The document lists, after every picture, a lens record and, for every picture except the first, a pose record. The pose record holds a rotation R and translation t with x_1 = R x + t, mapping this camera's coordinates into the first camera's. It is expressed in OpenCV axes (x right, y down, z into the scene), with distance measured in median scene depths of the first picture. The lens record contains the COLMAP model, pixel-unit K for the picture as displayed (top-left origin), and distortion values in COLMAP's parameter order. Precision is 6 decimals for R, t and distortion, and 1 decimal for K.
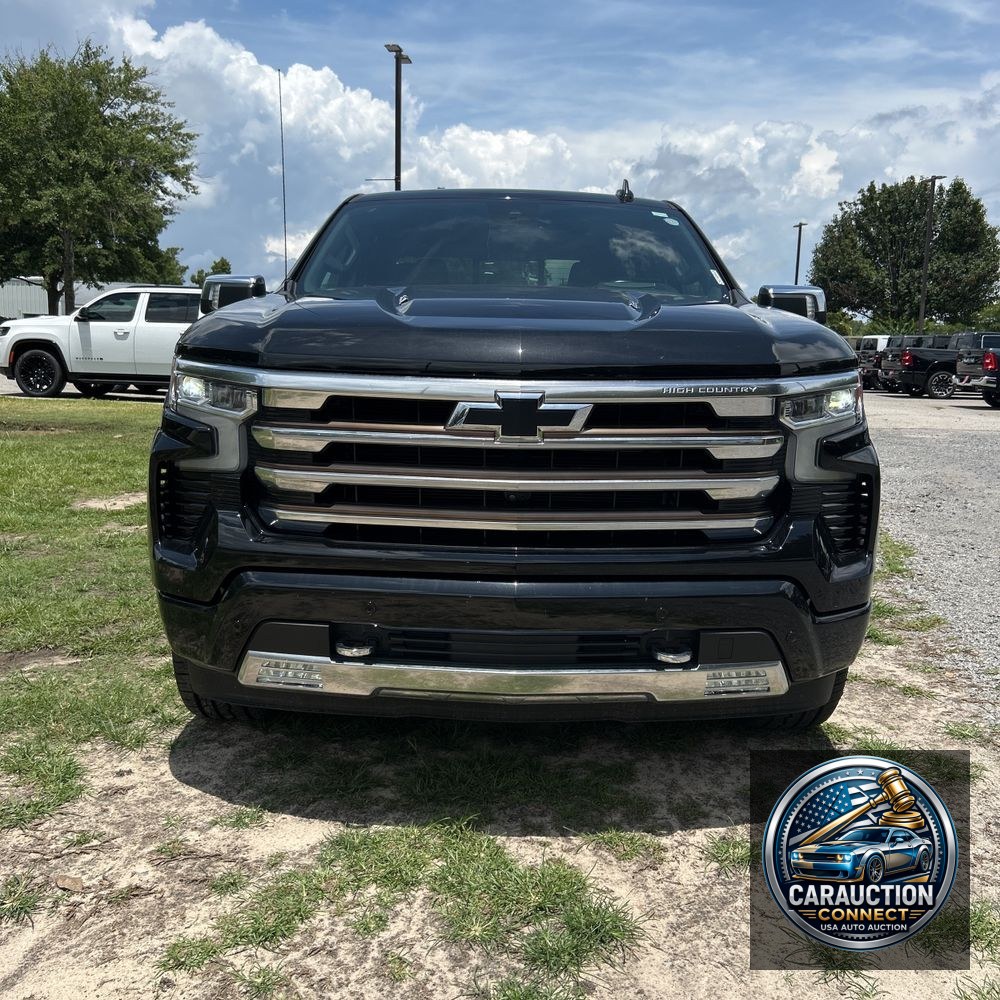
lens RADIAL K [[1014.5, 0, 502.3], [0, 1014.5, 497.0], [0, 0, 1]] dist [0.005803, 0.000000]
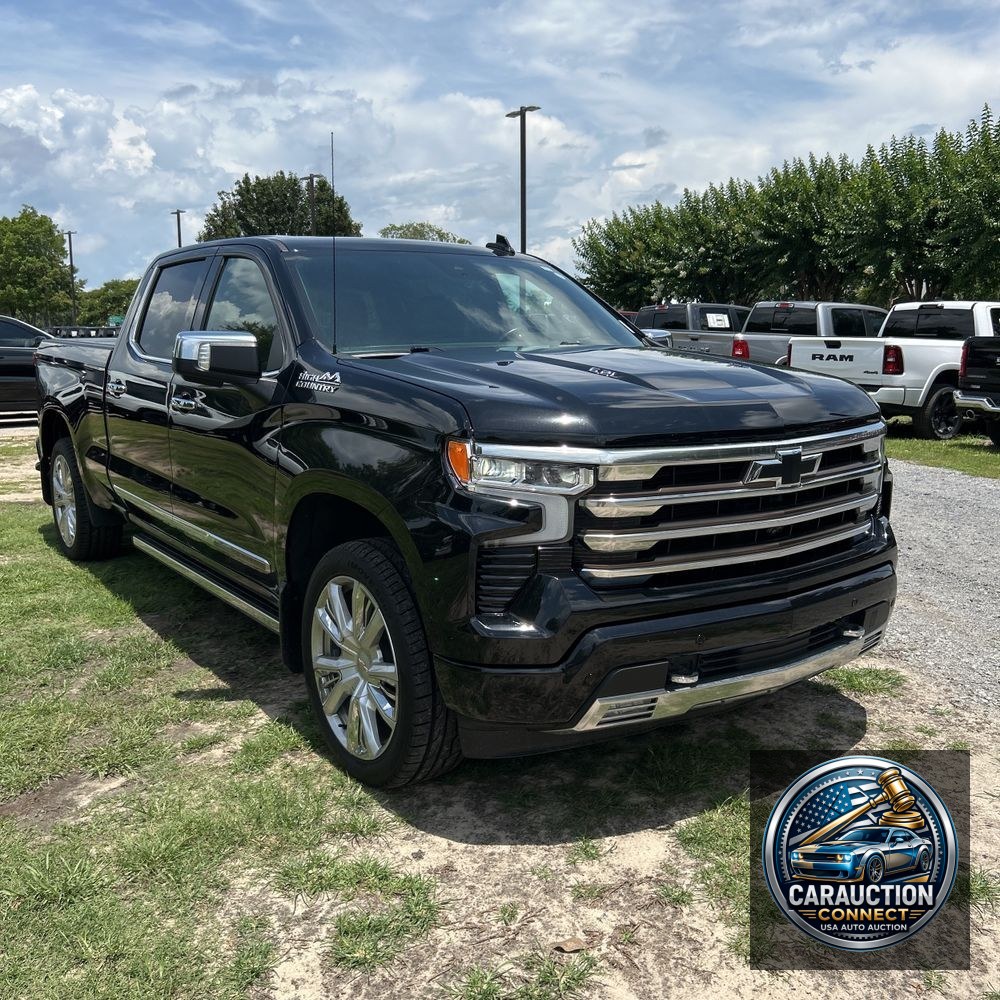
lens RADIAL K [[1014.5, 0, 501.2], [0, 1014.5, 503.2], [0, 0, 1]] dist [0.005803, 0.000000]
pose [[0.819014, -0.118145, 0.561478, -0.953600], [0.106160, 0.992878, 0.054068, -0.135831], [-0.563867, 0.015324, 0.825723, 0.141815]]
